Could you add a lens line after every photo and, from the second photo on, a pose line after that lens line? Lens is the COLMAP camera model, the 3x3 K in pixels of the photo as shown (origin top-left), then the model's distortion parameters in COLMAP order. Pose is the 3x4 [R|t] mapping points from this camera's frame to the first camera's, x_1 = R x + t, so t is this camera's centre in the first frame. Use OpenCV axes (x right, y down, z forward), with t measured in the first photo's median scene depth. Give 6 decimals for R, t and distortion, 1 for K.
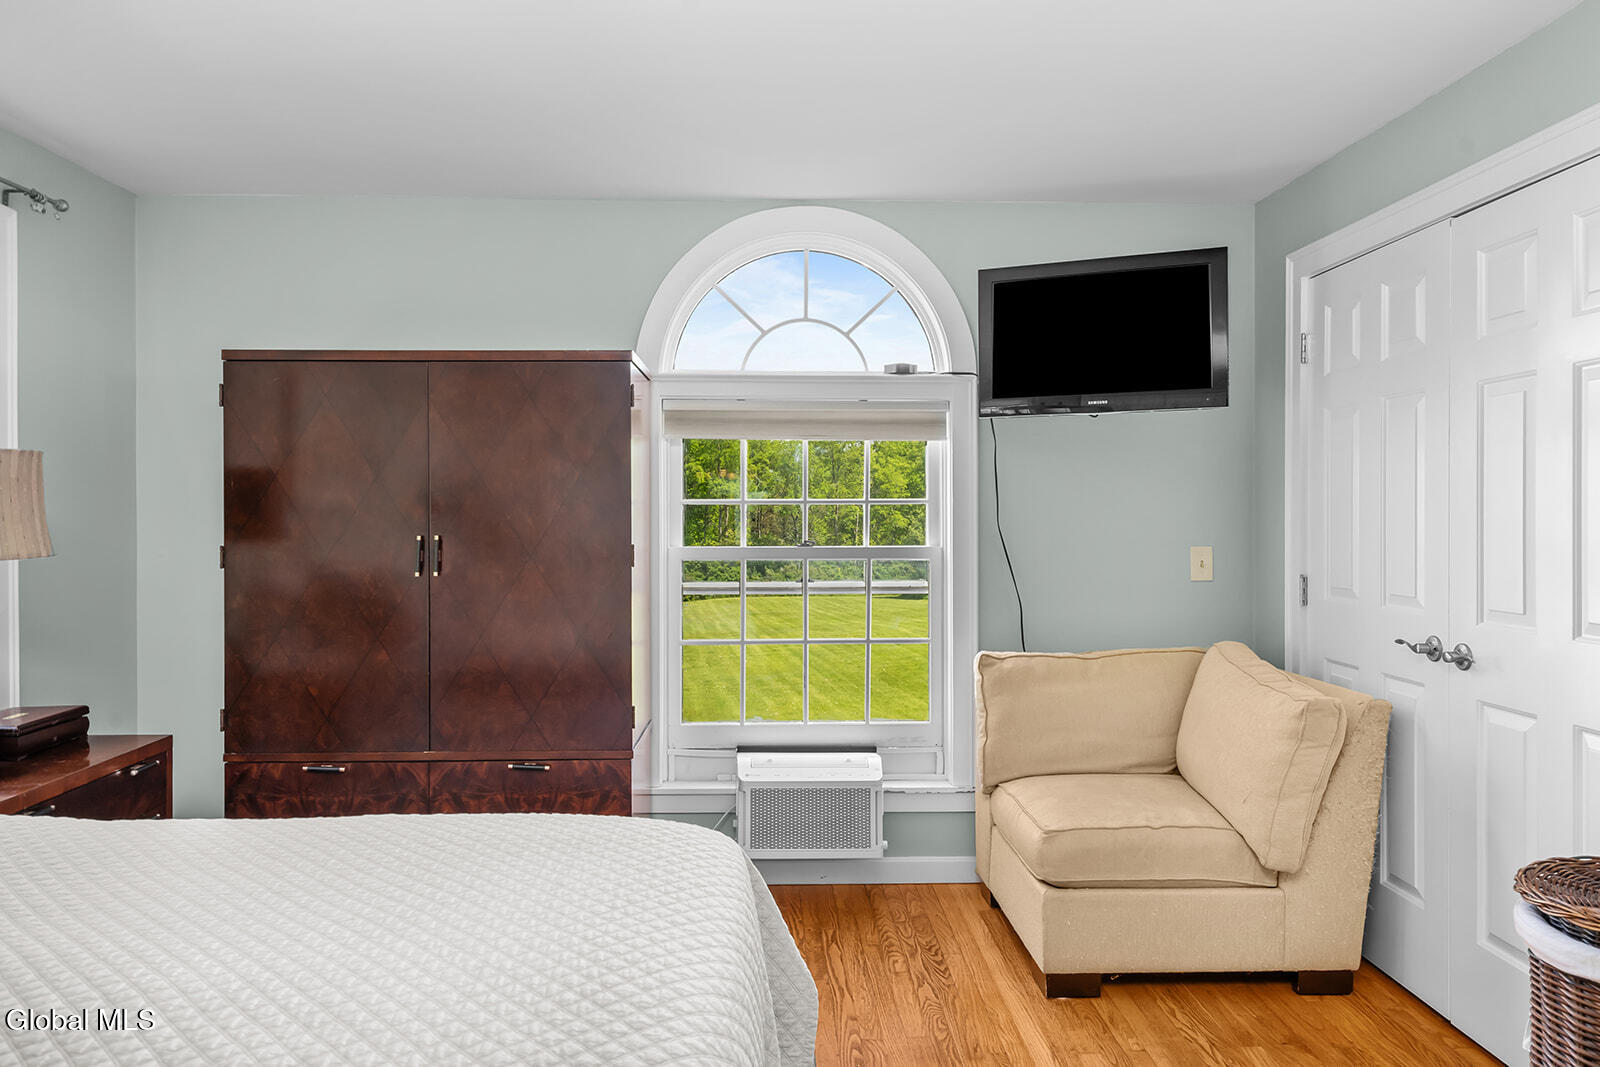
lens RADIAL K [[1137.4, 0, 795.8], [0, 1137.4, 522.2], [0, 0, 1]] dist [0.019543, -0.008532]
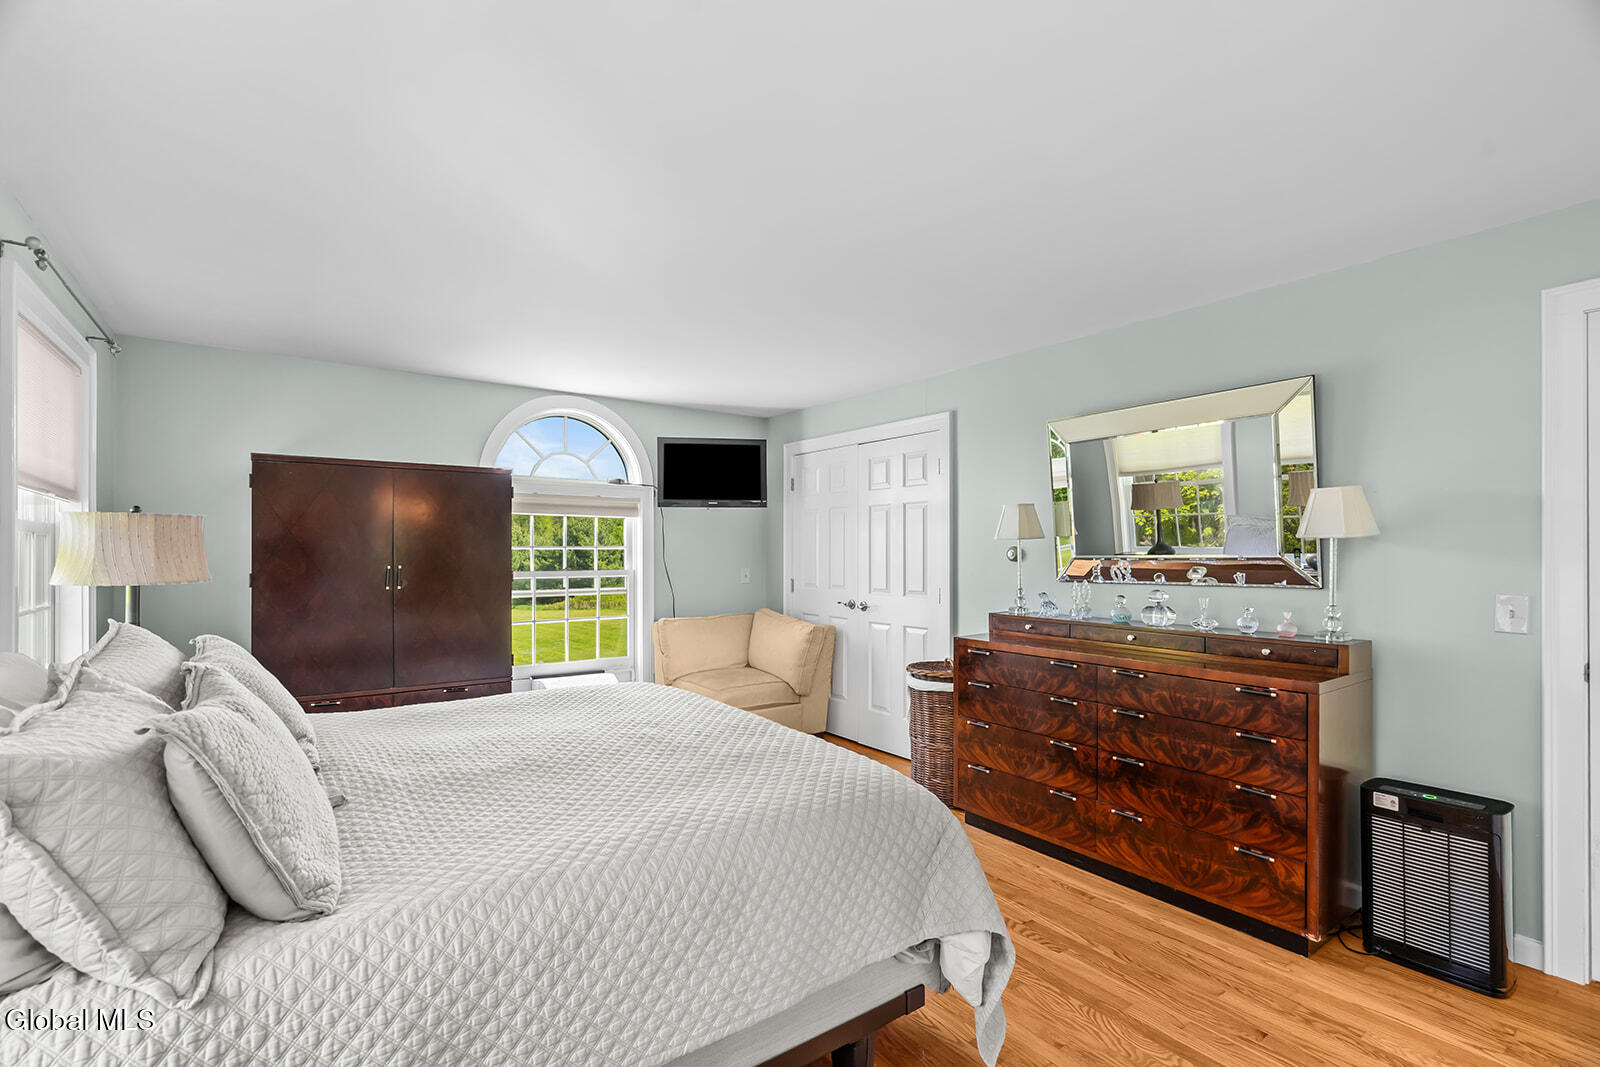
lens RADIAL K [[727.1, 0, 800.1], [0, 727.1, 549.3], [0, 0, 1]] dist [-0.001323, 0.000054]
pose [[0.823598, 0.002680, 0.567168, -0.407073], [0.003466, 0.999946, -0.009759, -0.001255], [-0.567164, 0.010003, 0.823544, -0.267789]]
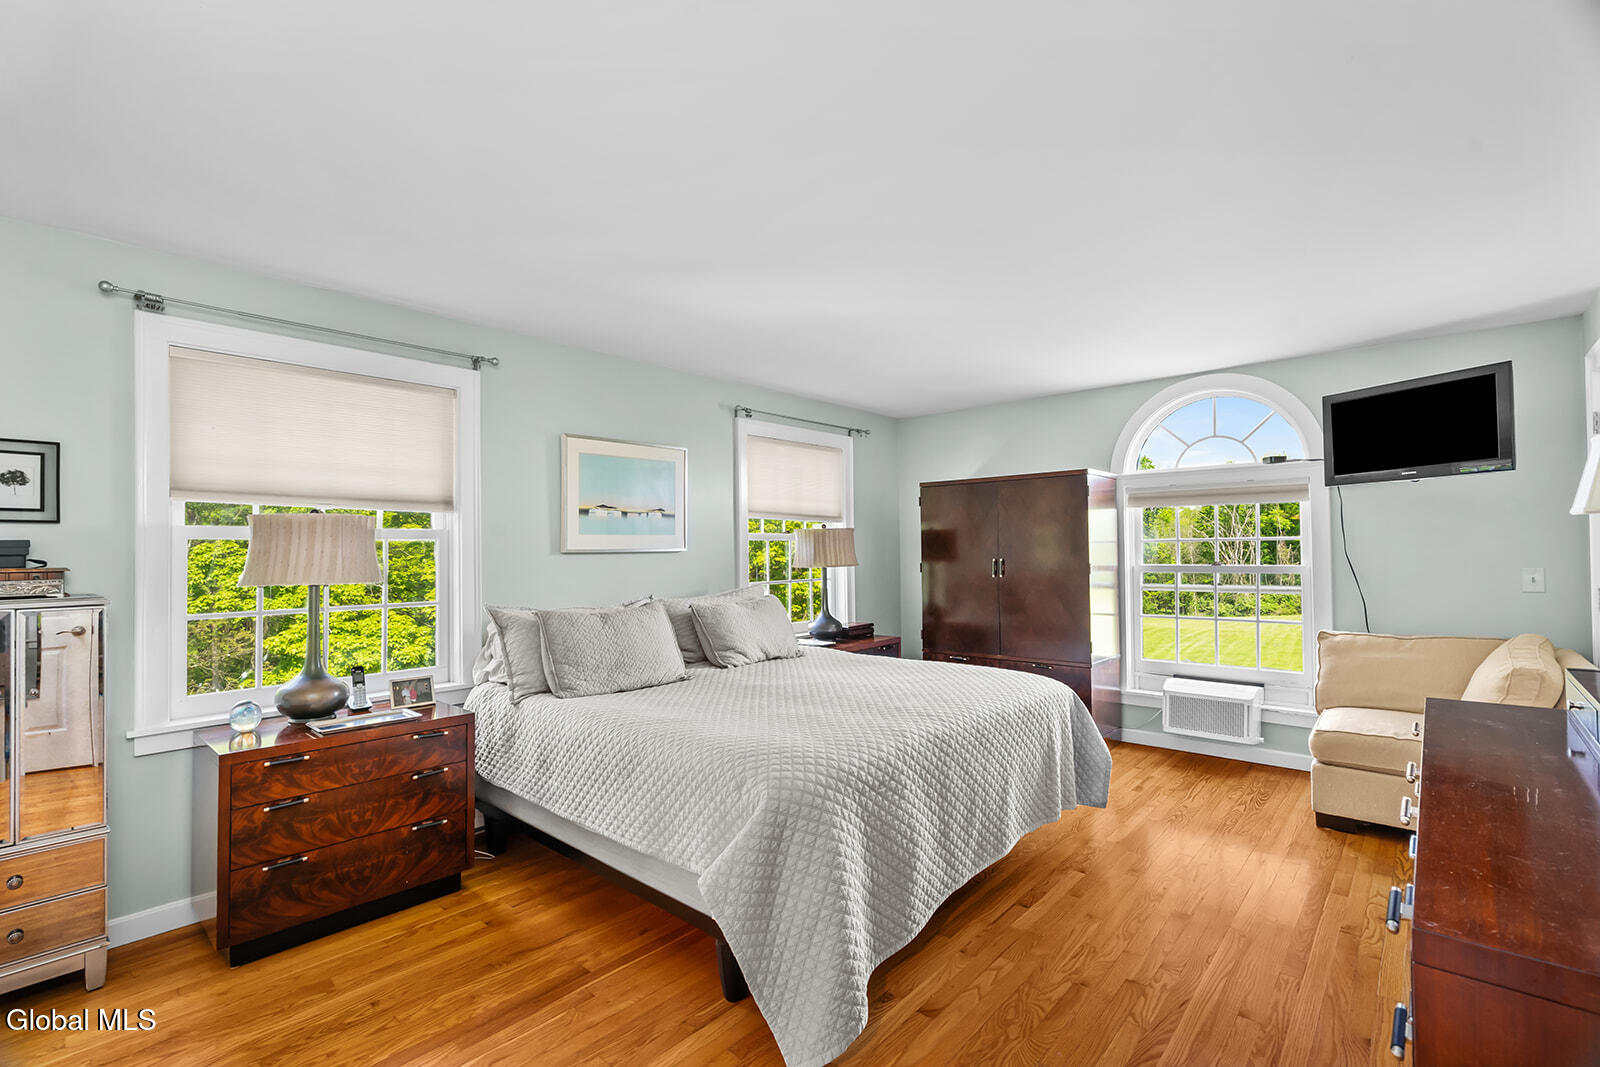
lens RADIAL K [[727.1, 0, 797.5], [0, 727.1, 533.5], [0, 0, 1]] dist [-0.001323, 0.000054]
pose [[0.730008, -0.022421, -0.683071, 0.339276], [0.007152, 0.999658, -0.025170, -0.004300], [0.683402, 0.013489, 0.729918, -0.290521]]
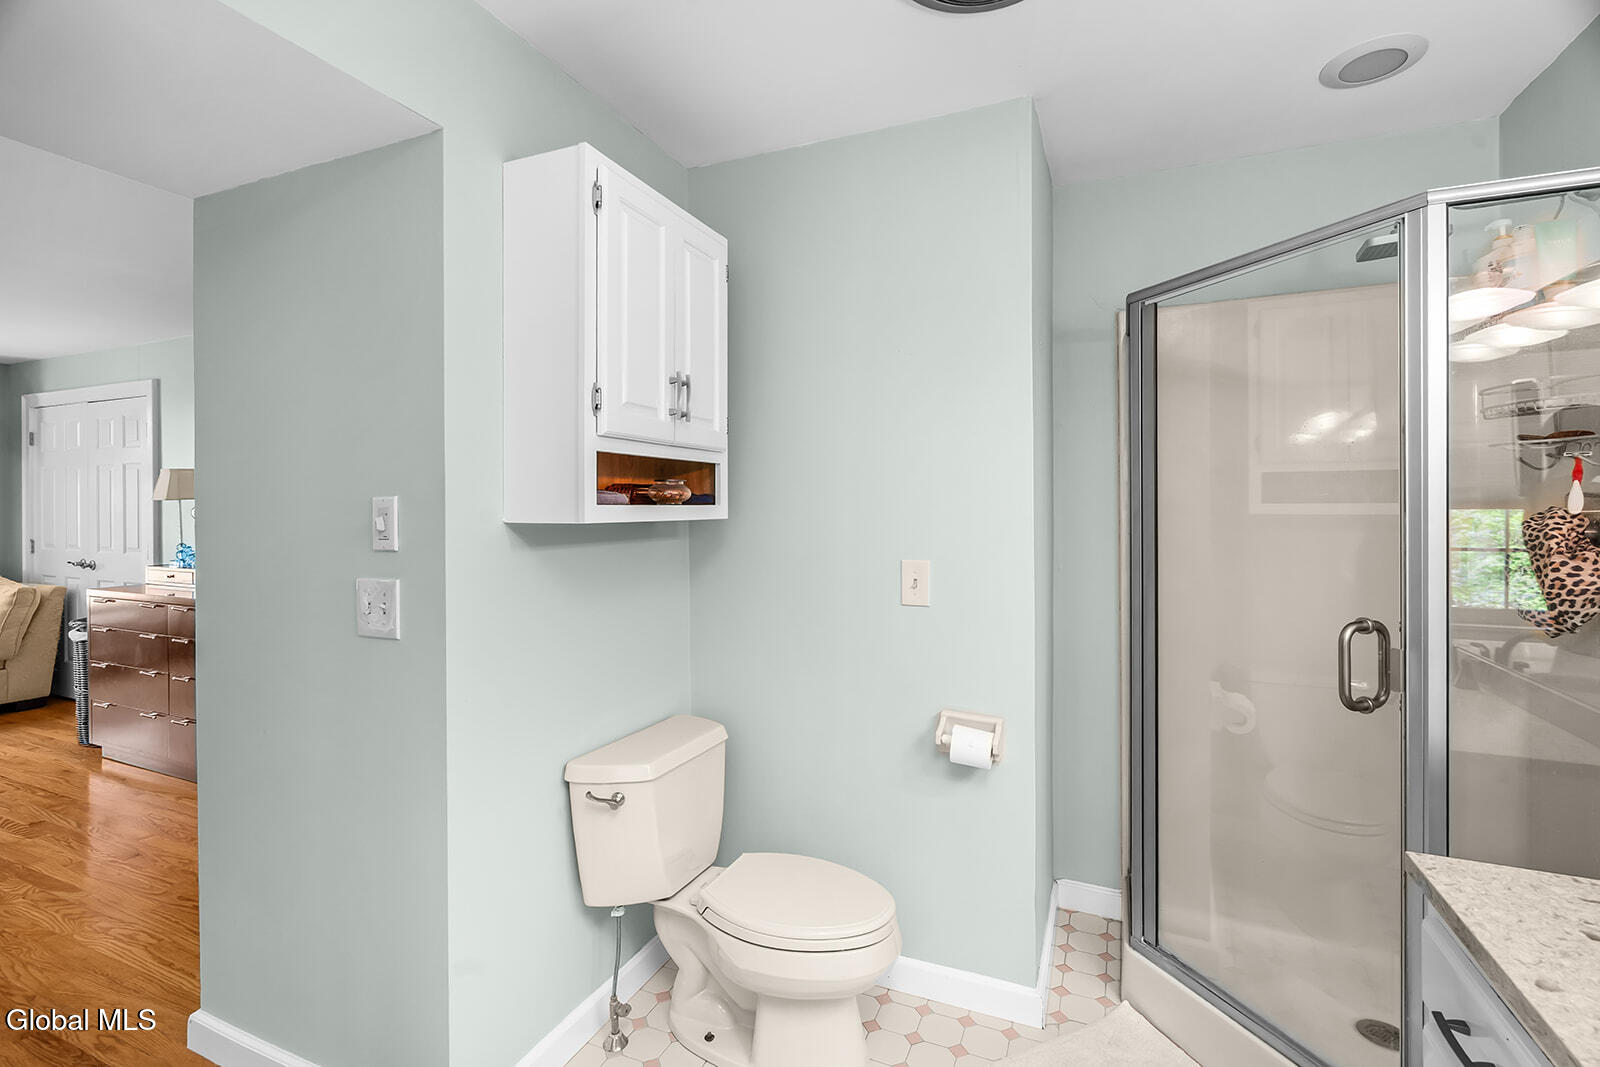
lens RADIAL K [[727.1, 0, 801.1], [0, 727.1, 507.2], [0, 0, 1]] dist [-0.001323, 0.000054]
pose [[0.424733, -0.006763, 0.905294, -0.205411], [0.010230, 0.999944, 0.002671, -0.005959], [-0.905261, 0.008127, 0.424778, -0.977162]]
